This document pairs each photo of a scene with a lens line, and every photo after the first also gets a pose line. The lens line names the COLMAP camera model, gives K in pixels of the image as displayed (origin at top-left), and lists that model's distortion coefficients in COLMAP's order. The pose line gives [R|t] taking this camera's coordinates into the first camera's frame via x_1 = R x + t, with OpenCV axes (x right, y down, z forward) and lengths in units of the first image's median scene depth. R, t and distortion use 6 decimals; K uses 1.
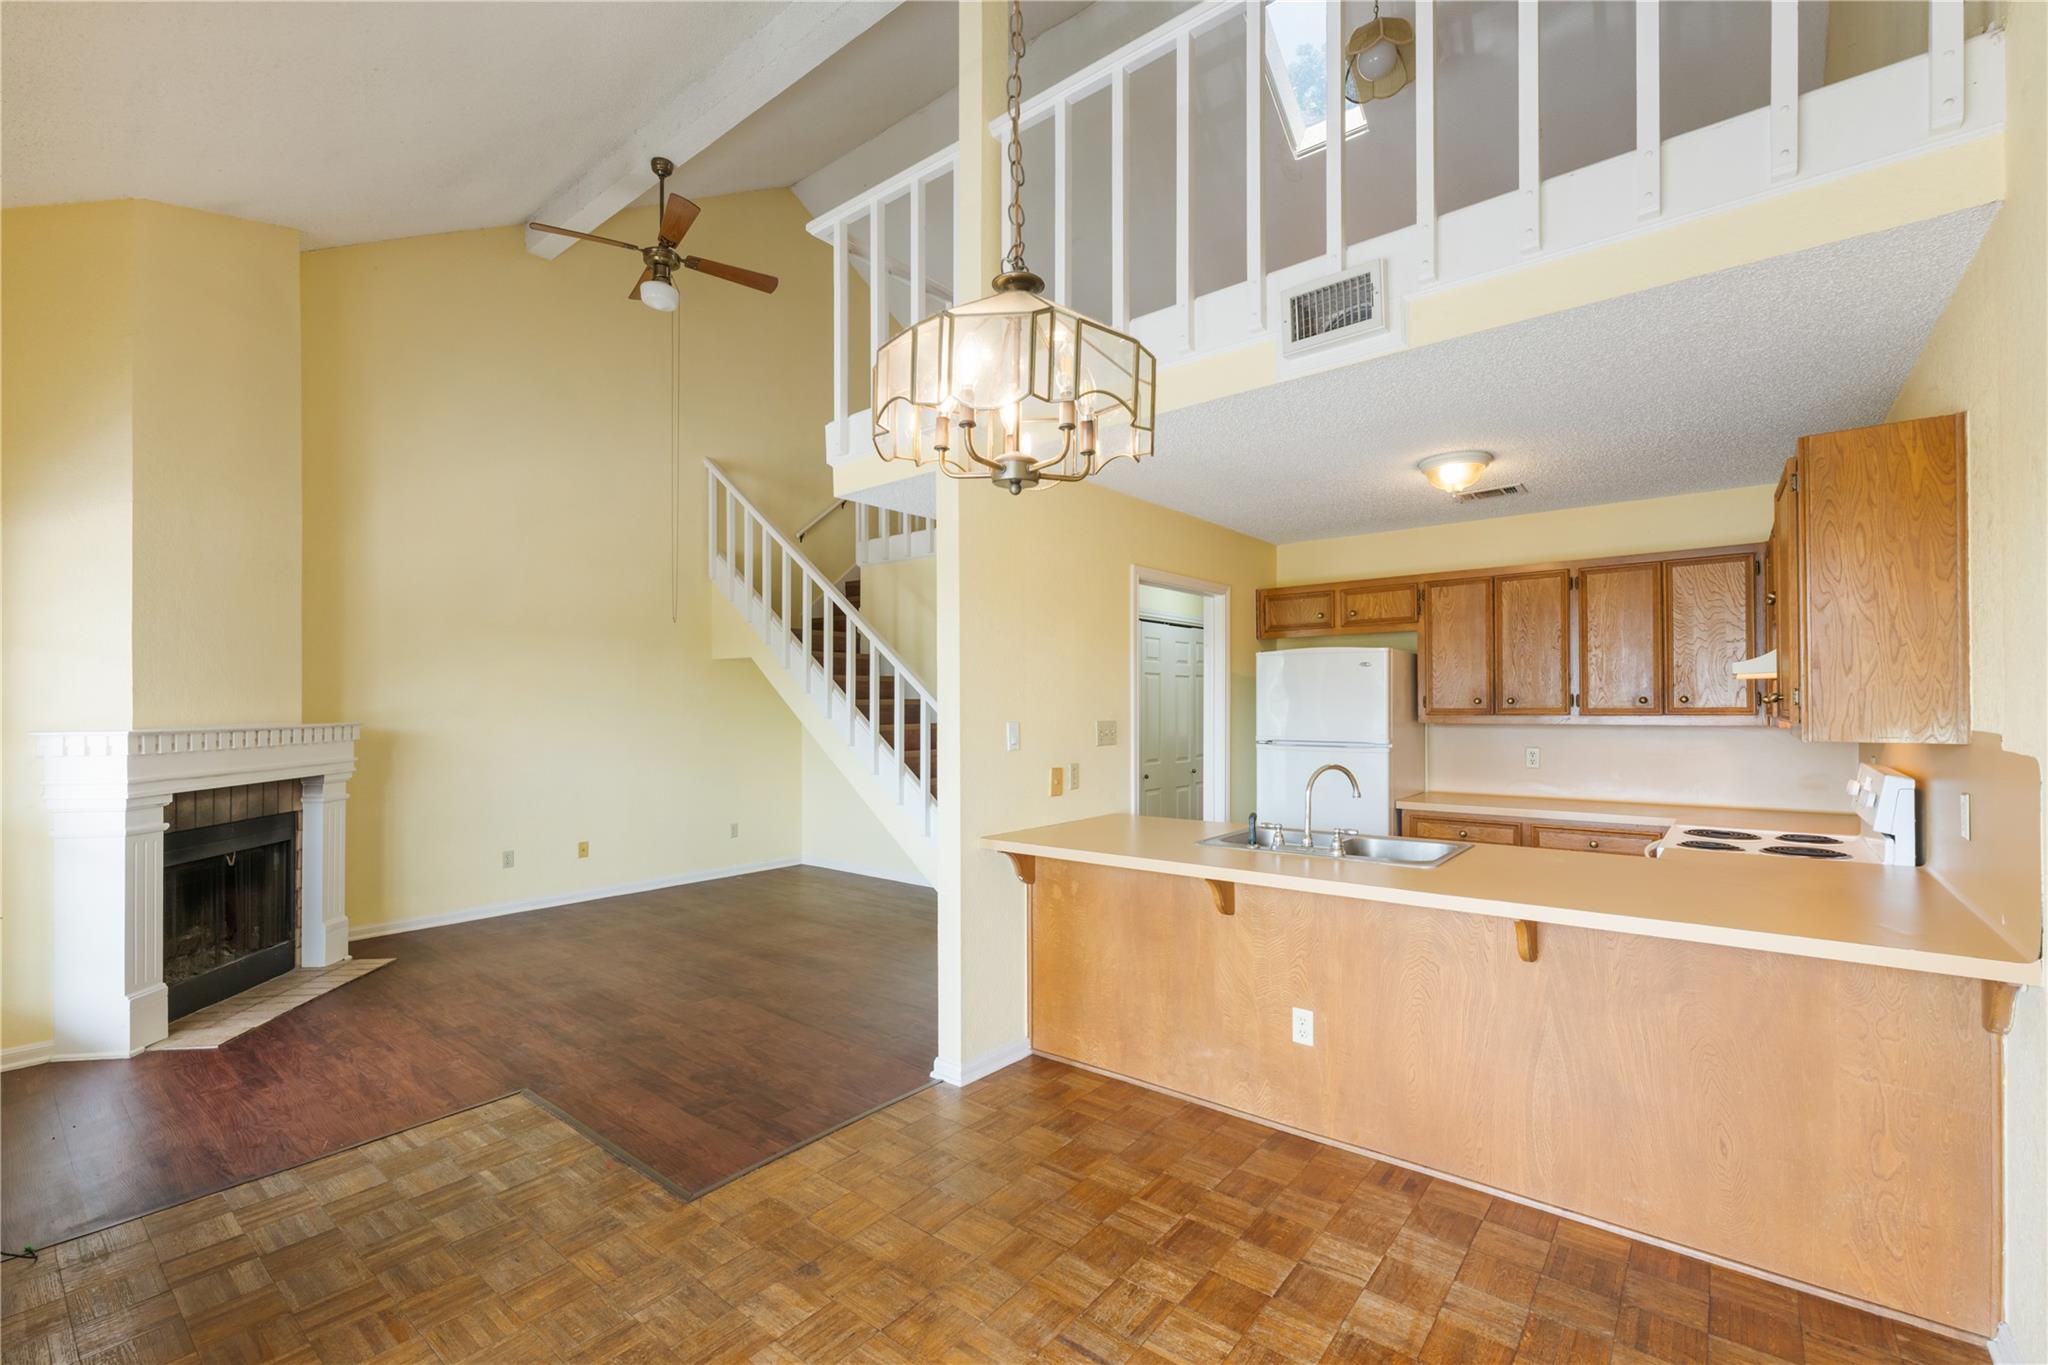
lens RADIAL K [[868.7, 0, 1036.7], [0, 868.7, 704.0], [0, 0, 1]] dist [0.000601, 0.000271]
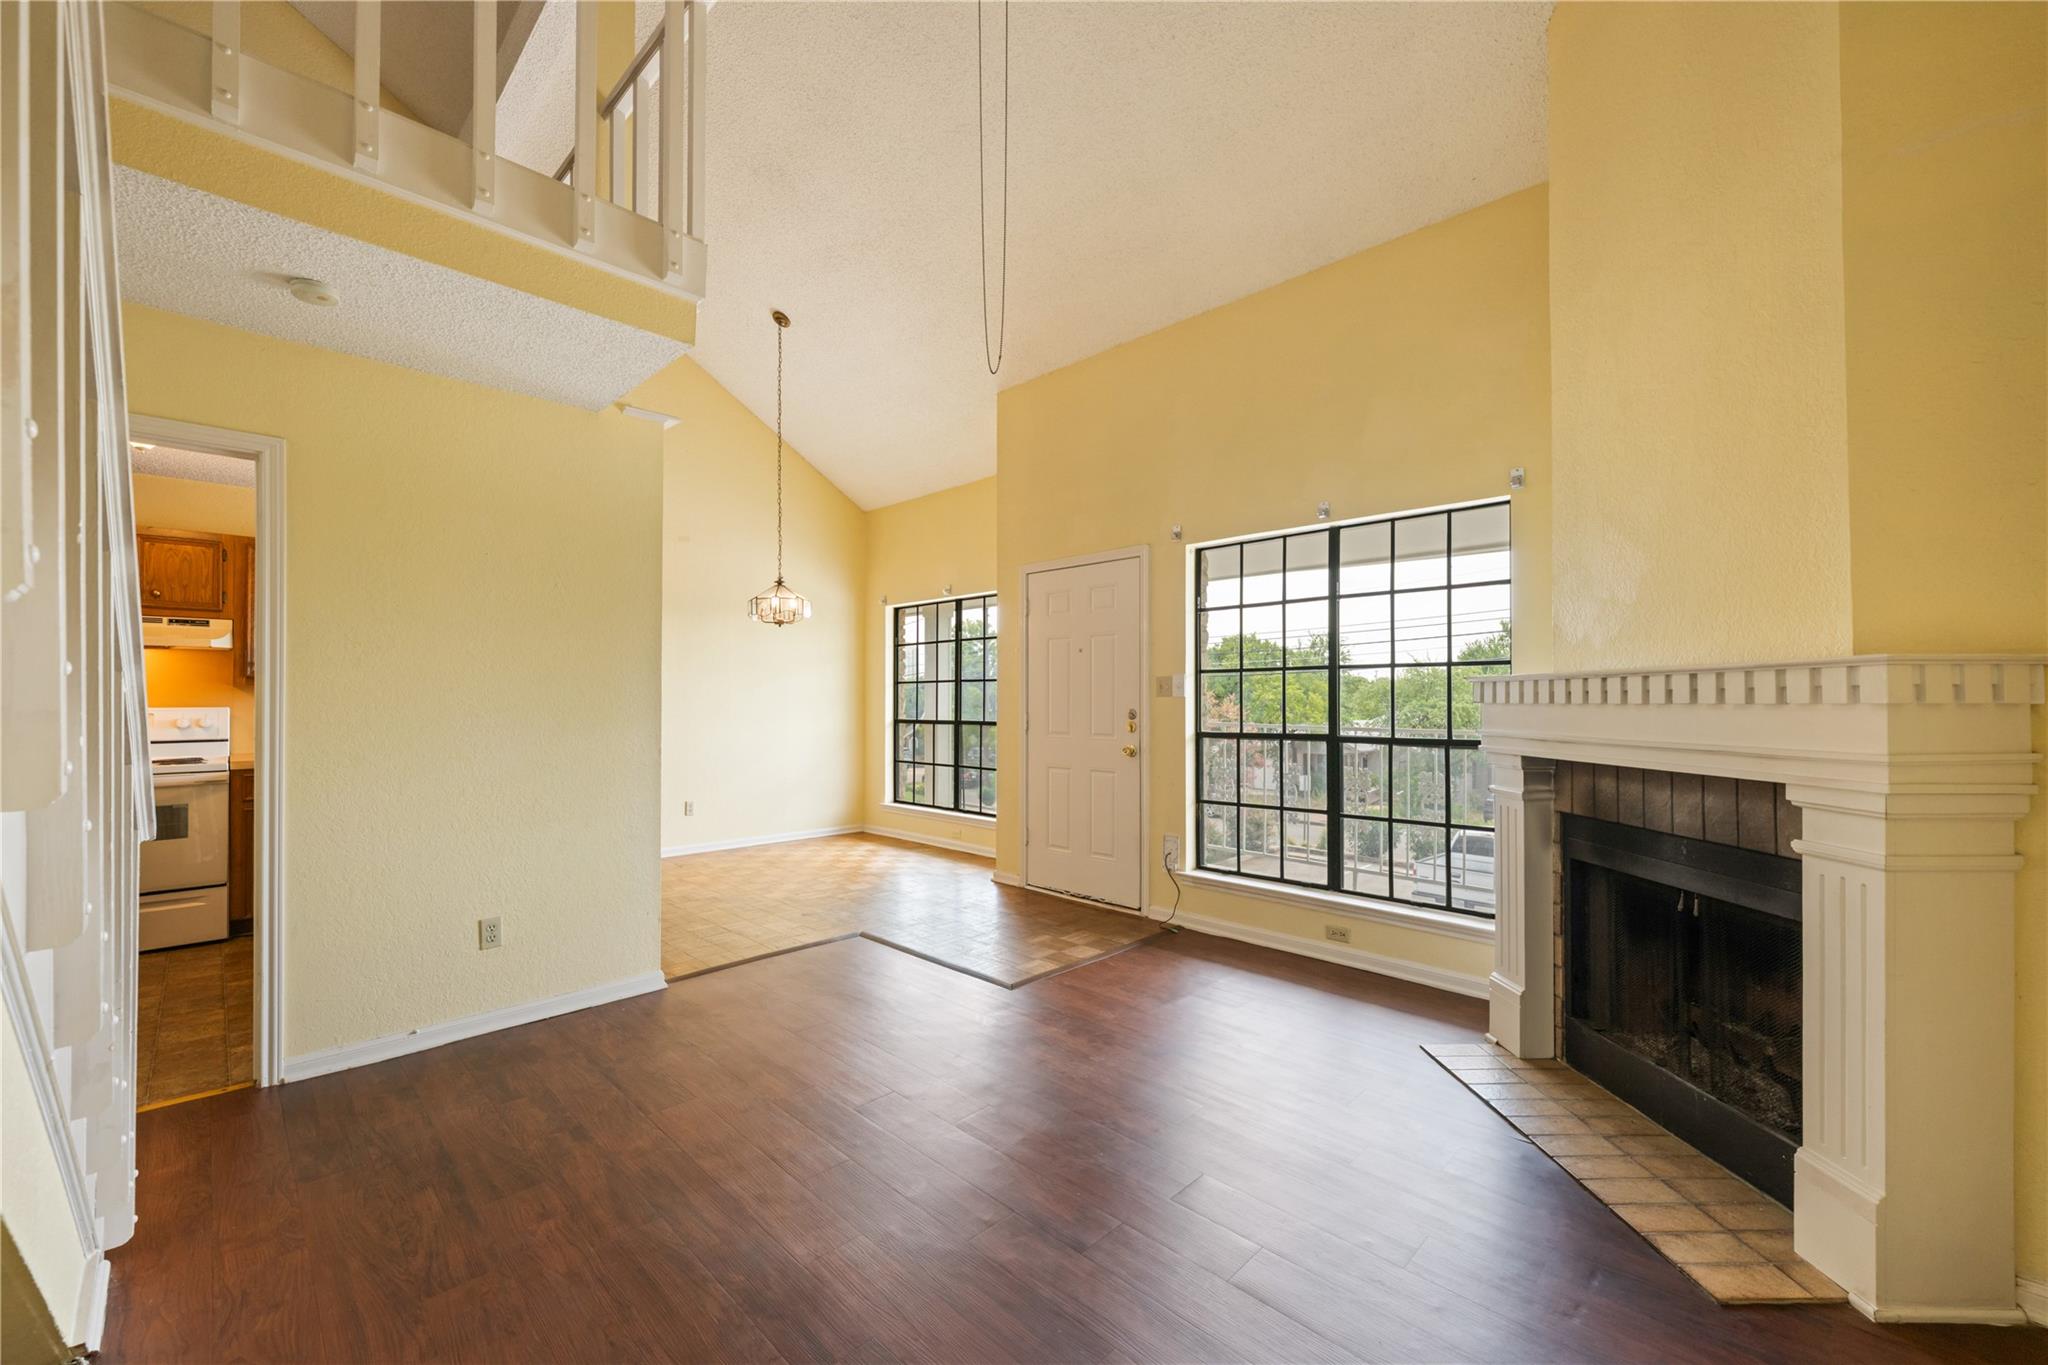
lens RADIAL K [[820.2, 0, 1035.4], [0, 820.2, 692.4], [0, 0, 1]] dist [-0.001275, 0.000300]
pose [[-0.995389, 0.000740, 0.095913, -0.548193], [-0.000133, 0.999959, -0.009089, 0.045736], [-0.095916, -0.009059, -0.995348, 1.565153]]
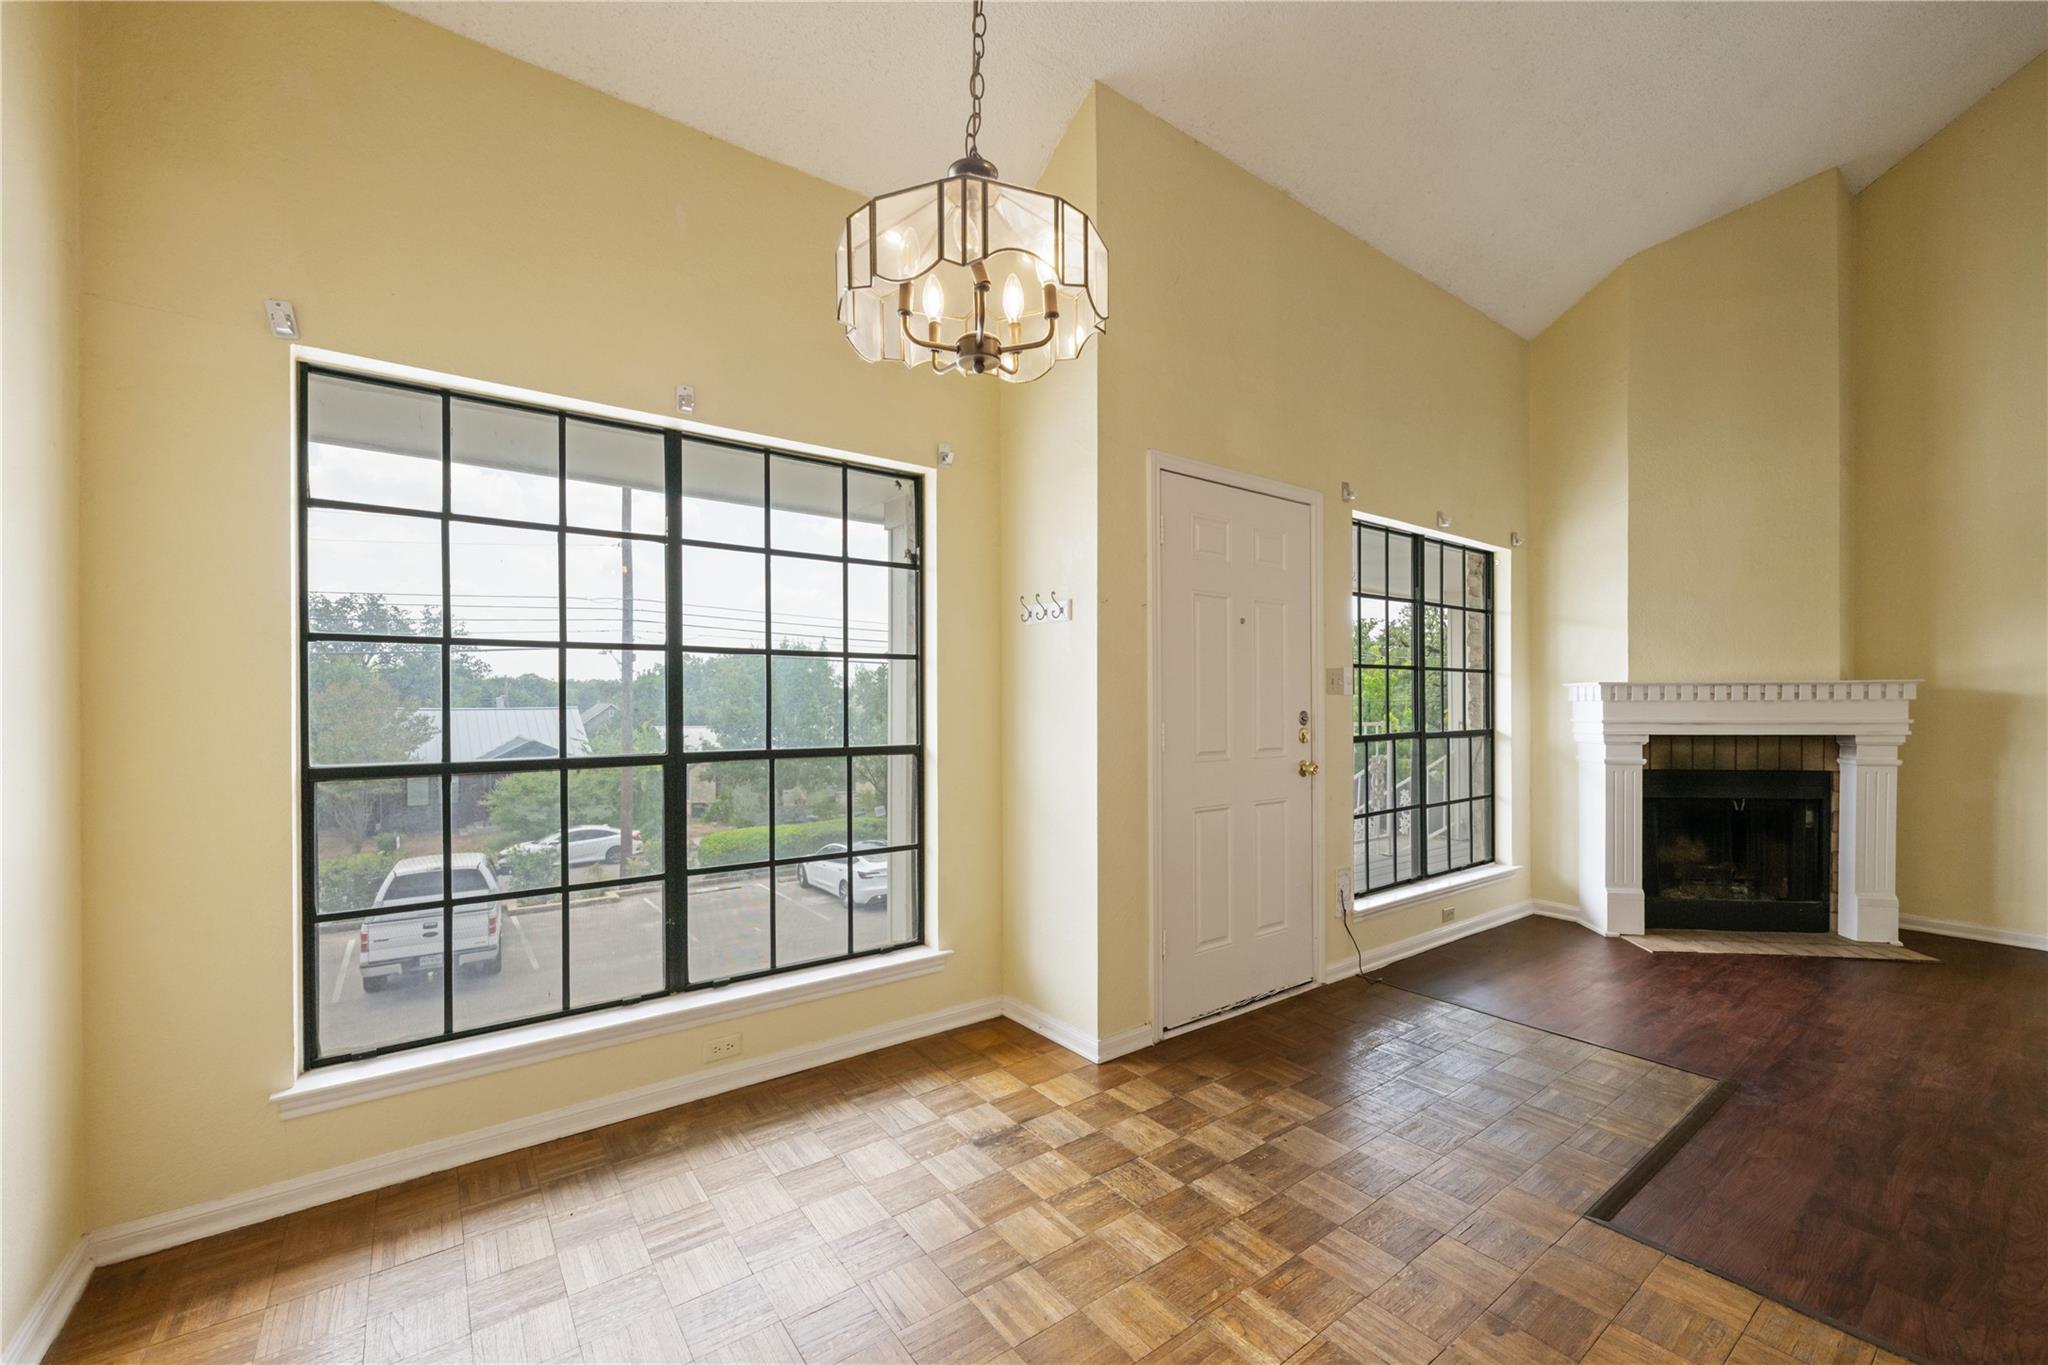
lens RADIAL K [[820.2, 0, 1035.4], [0, 820.2, 692.4], [0, 0, 1]] dist [-0.001275, 0.000300]
pose [[-0.241922, -0.009813, -0.970246, 0.273486], [0.000709, 0.999947, -0.010290, 0.048559], [0.970295, -0.003178, -0.241902, 0.394474]]
